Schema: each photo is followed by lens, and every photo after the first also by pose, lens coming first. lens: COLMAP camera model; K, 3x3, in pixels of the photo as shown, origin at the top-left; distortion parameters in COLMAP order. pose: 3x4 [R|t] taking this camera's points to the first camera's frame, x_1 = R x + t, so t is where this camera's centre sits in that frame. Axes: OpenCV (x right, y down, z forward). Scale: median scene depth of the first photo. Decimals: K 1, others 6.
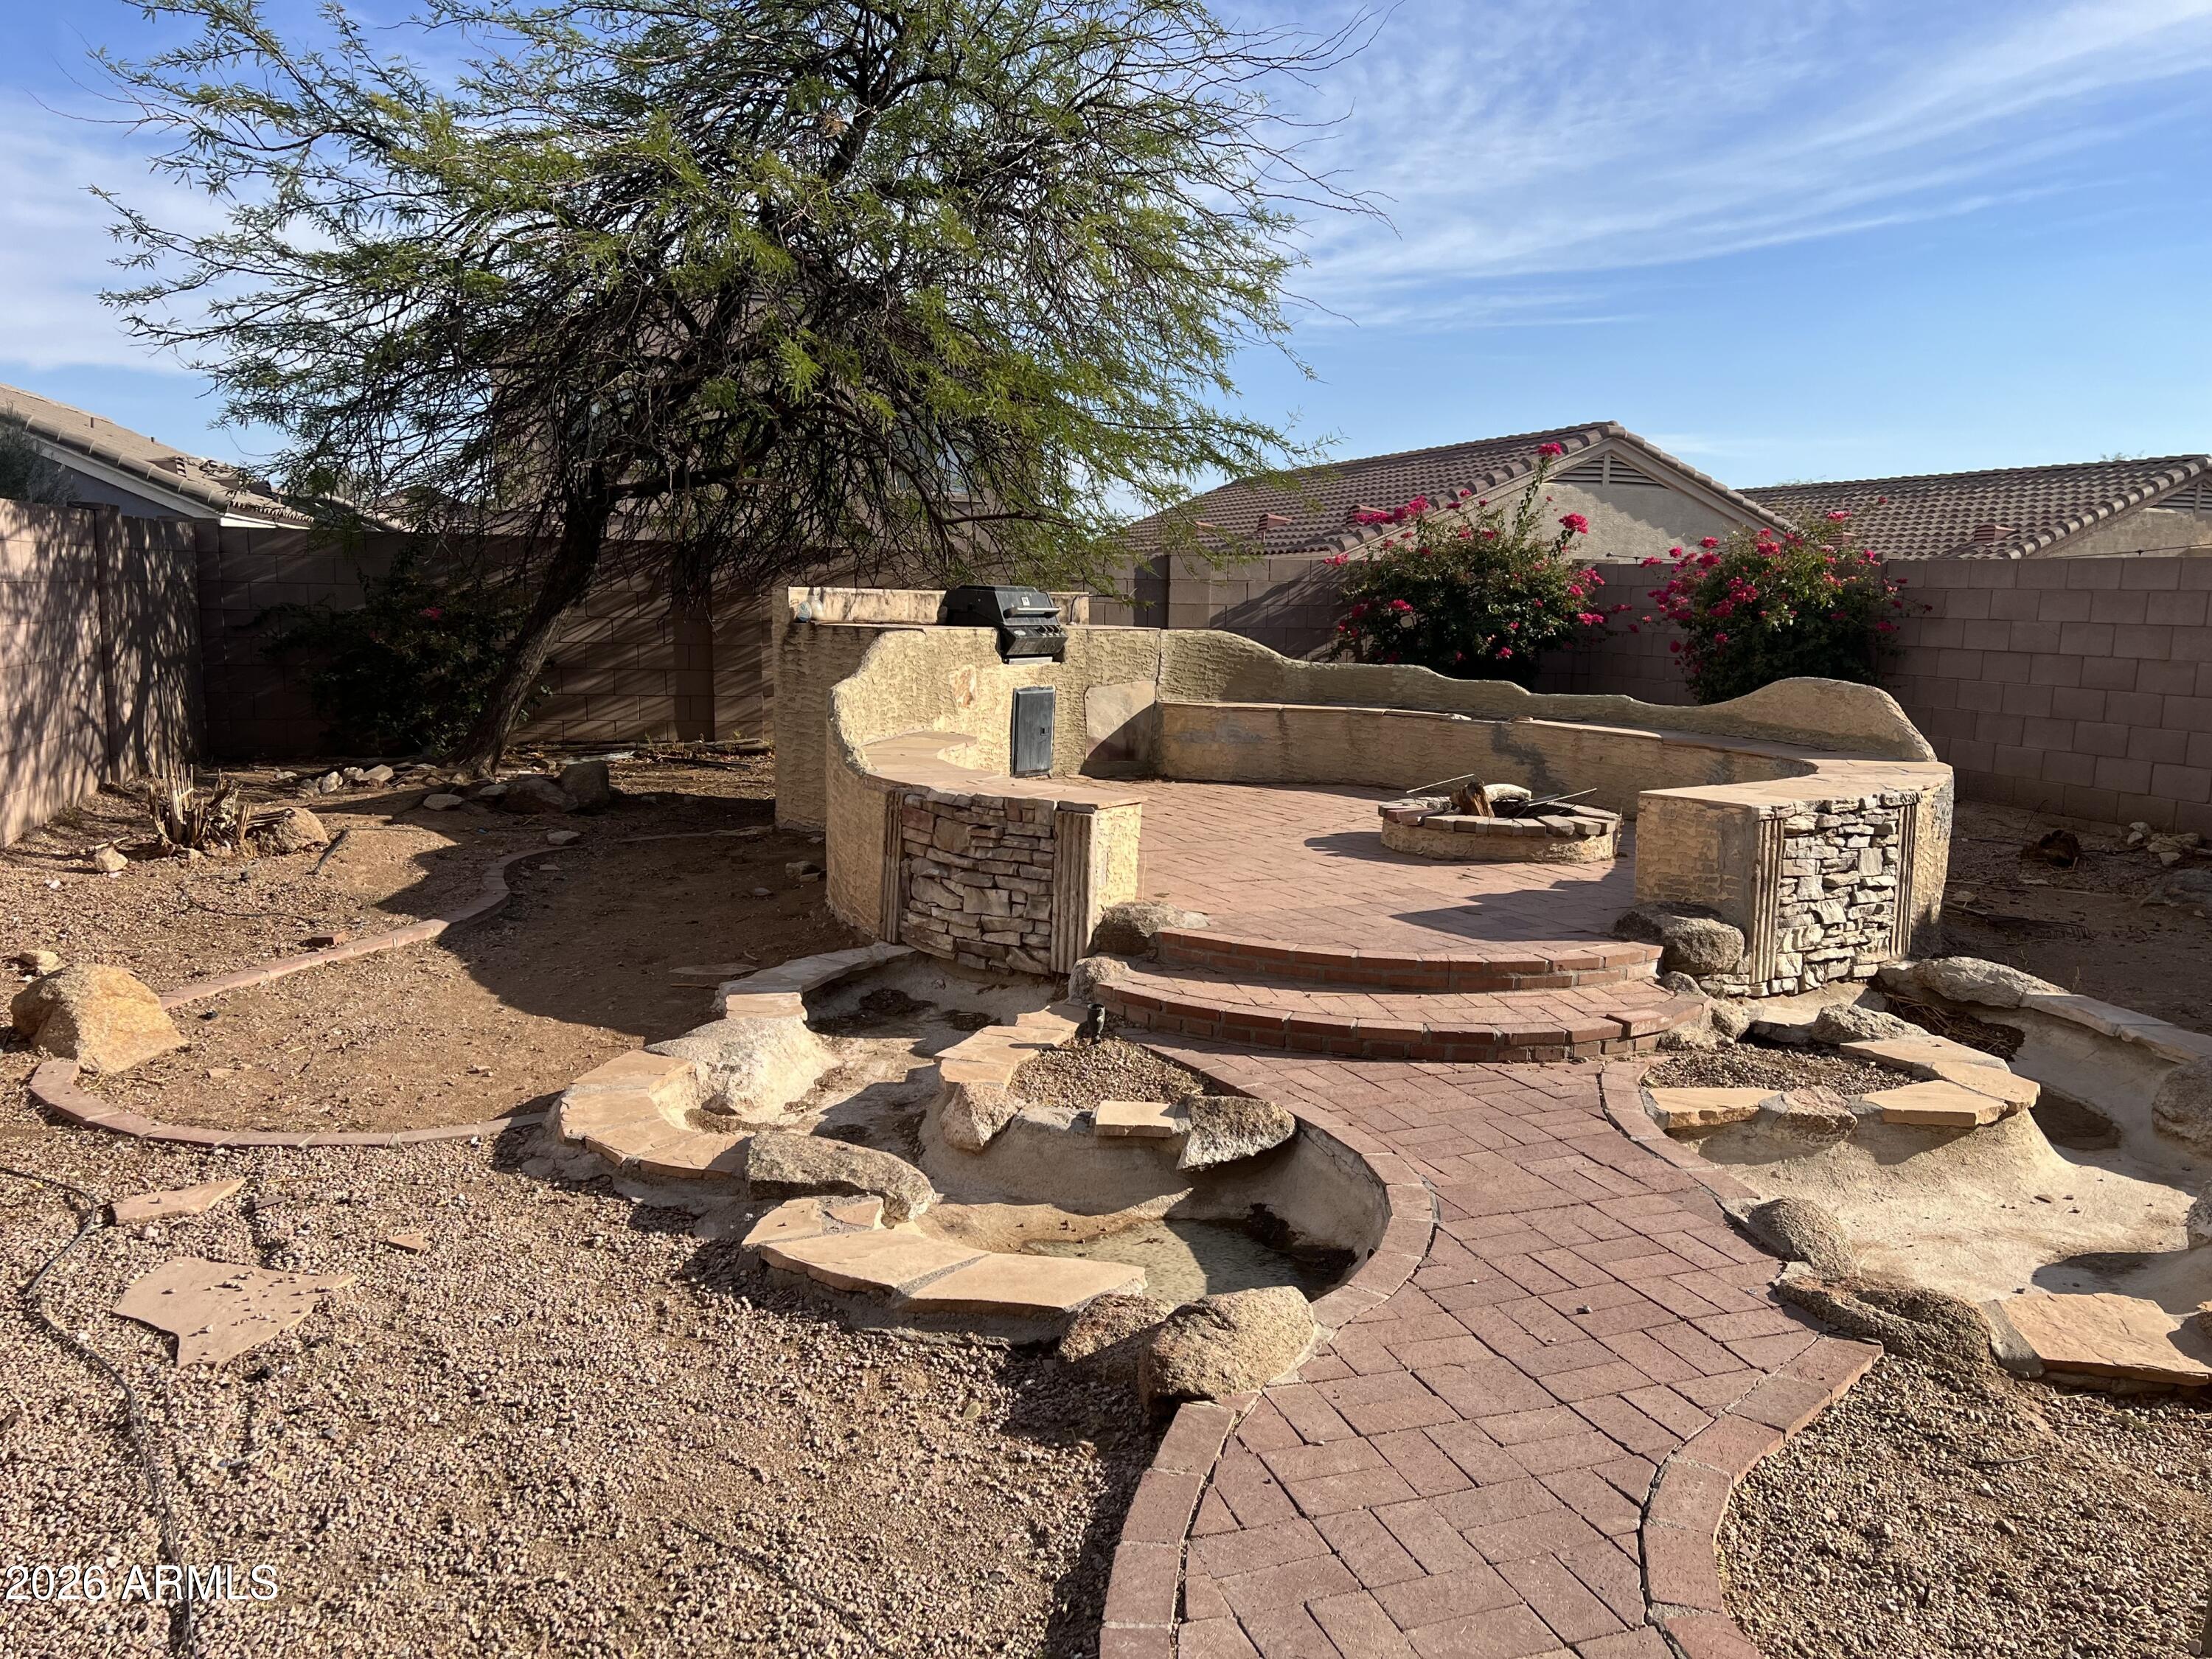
lens RADIAL K [[1642.7, 0, 1106.2], [0, 1642.7, 851.6], [0, 0, 1]] dist [0.052206, -0.060780]
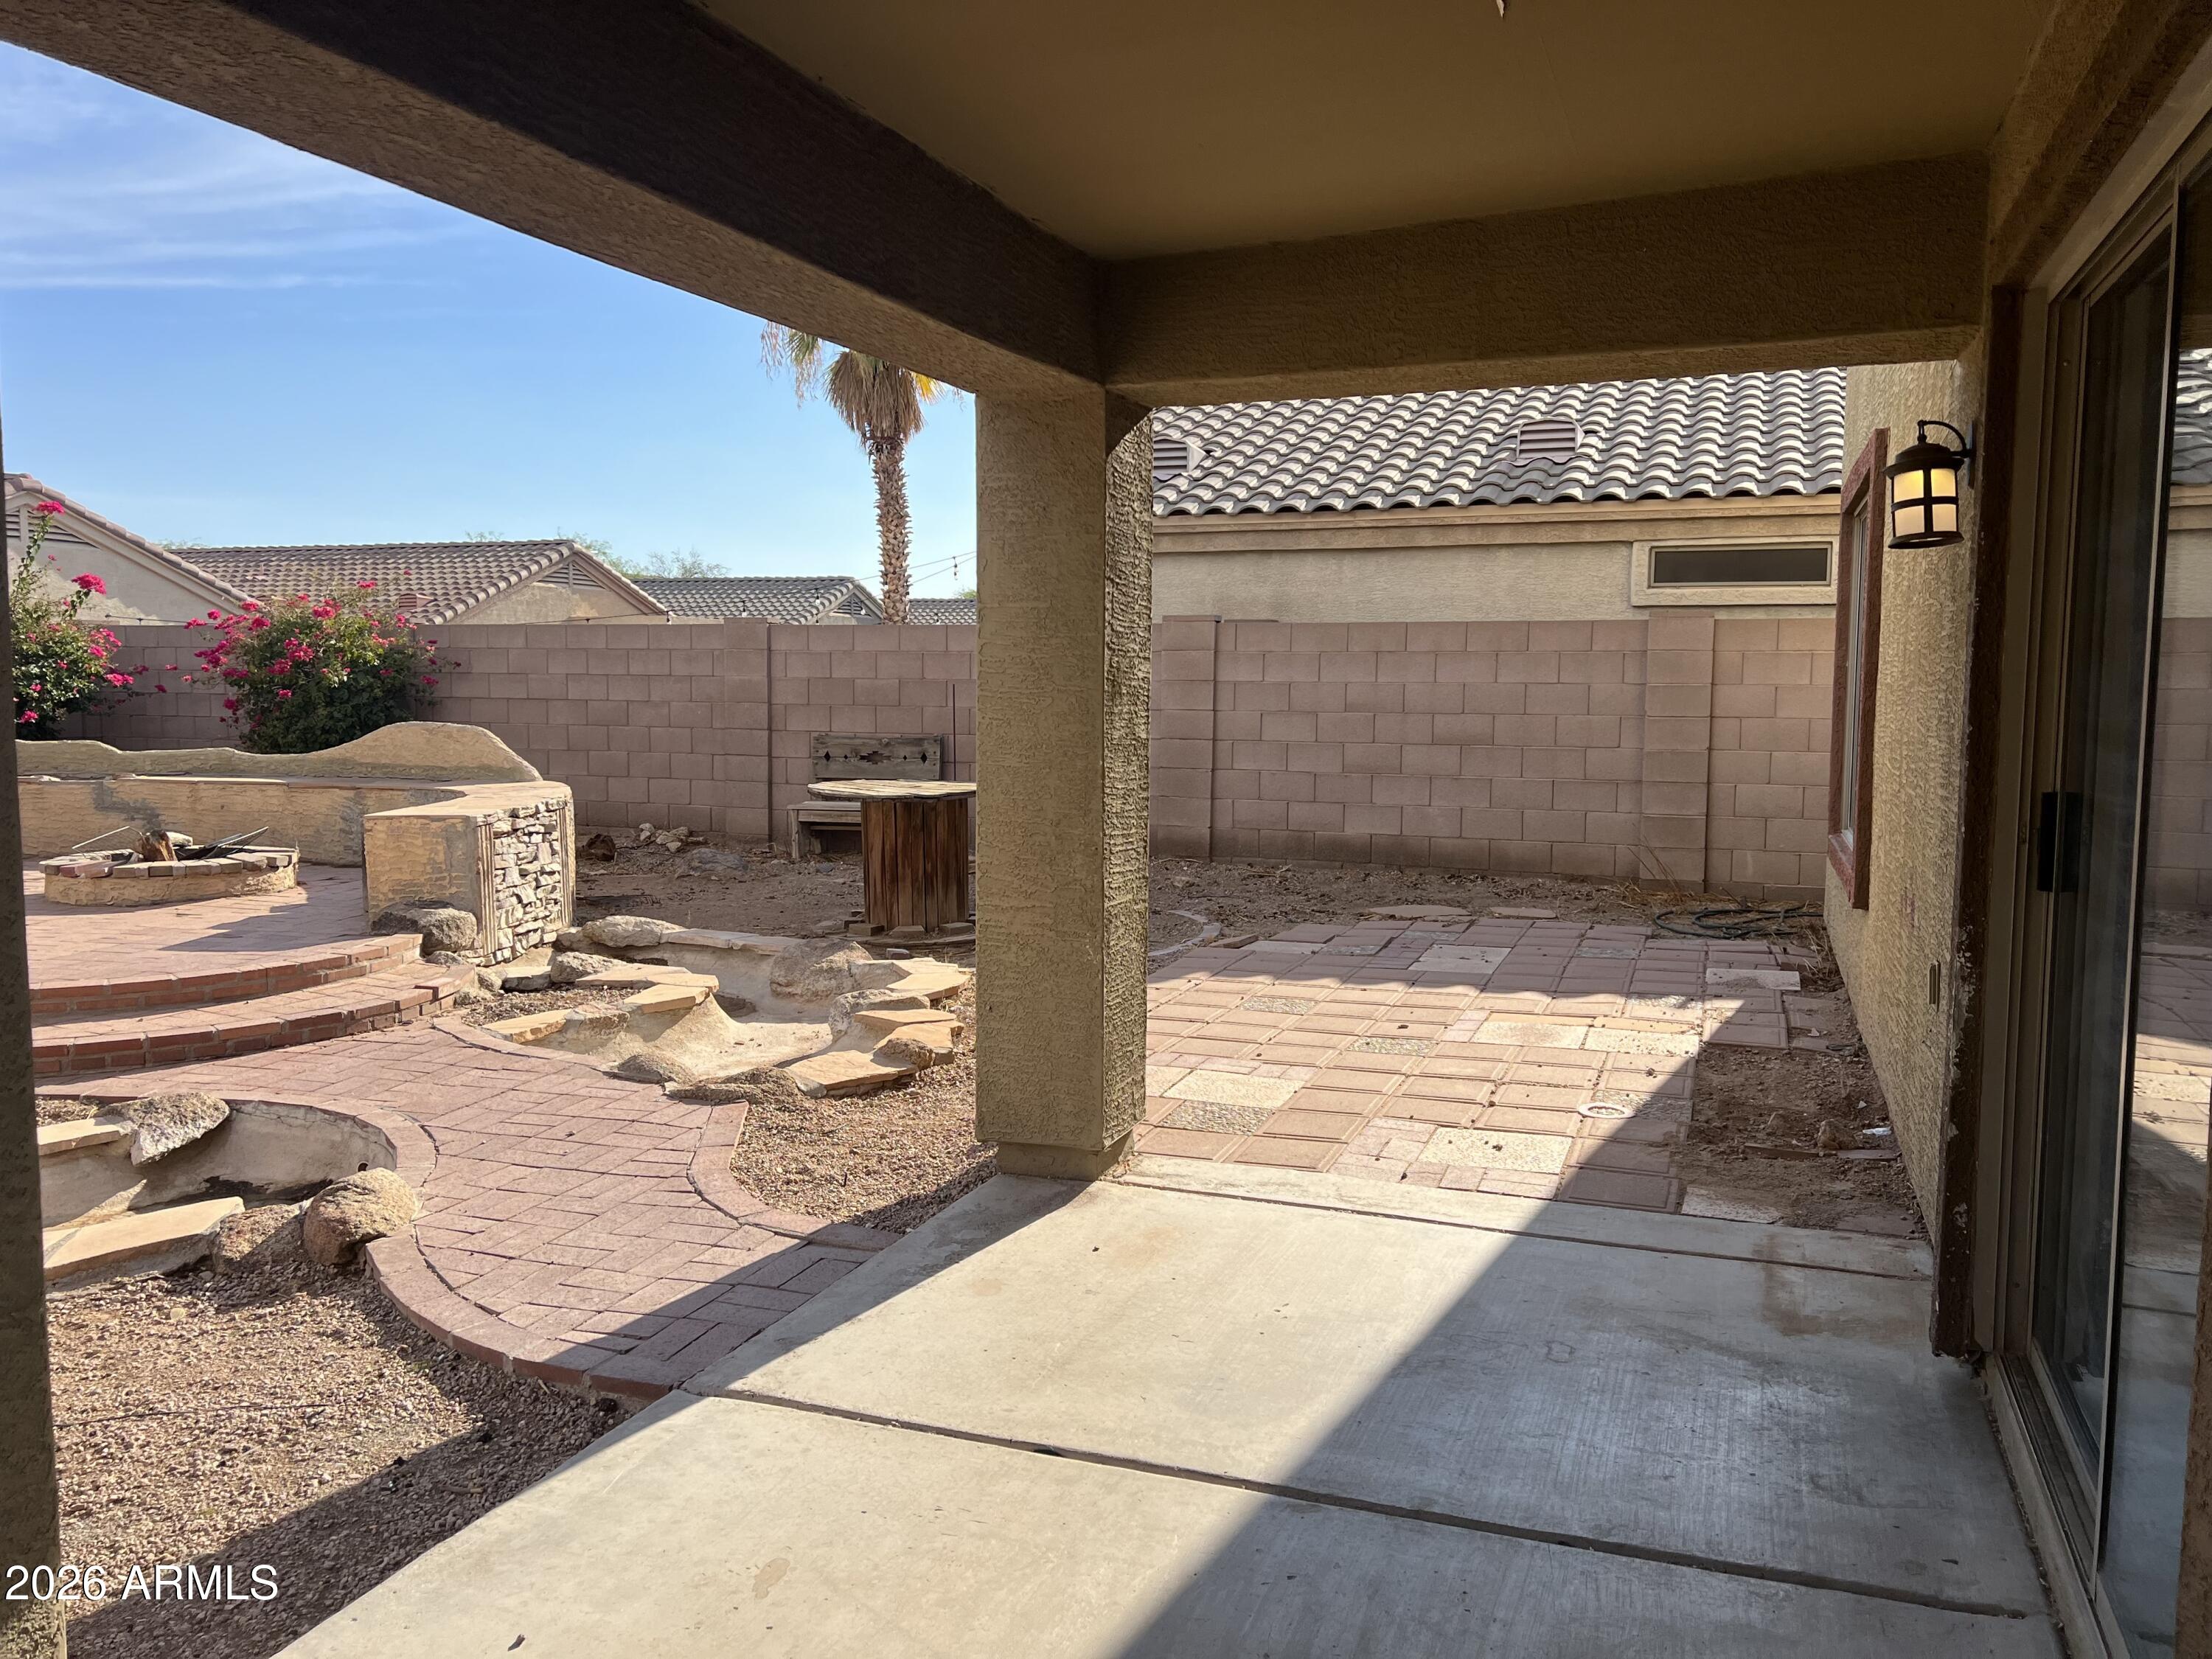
lens RADIAL K [[1642.7, 0, 1106.2], [0, 1642.7, 851.6], [0, 0, 1]] dist [0.052206, -0.060780]
pose [[0.615155, -0.102324, 0.781738, -0.297487], [0.131636, 0.990954, 0.026123, 0.030264], [-0.777340, 0.086835, 0.623059, -0.165552]]
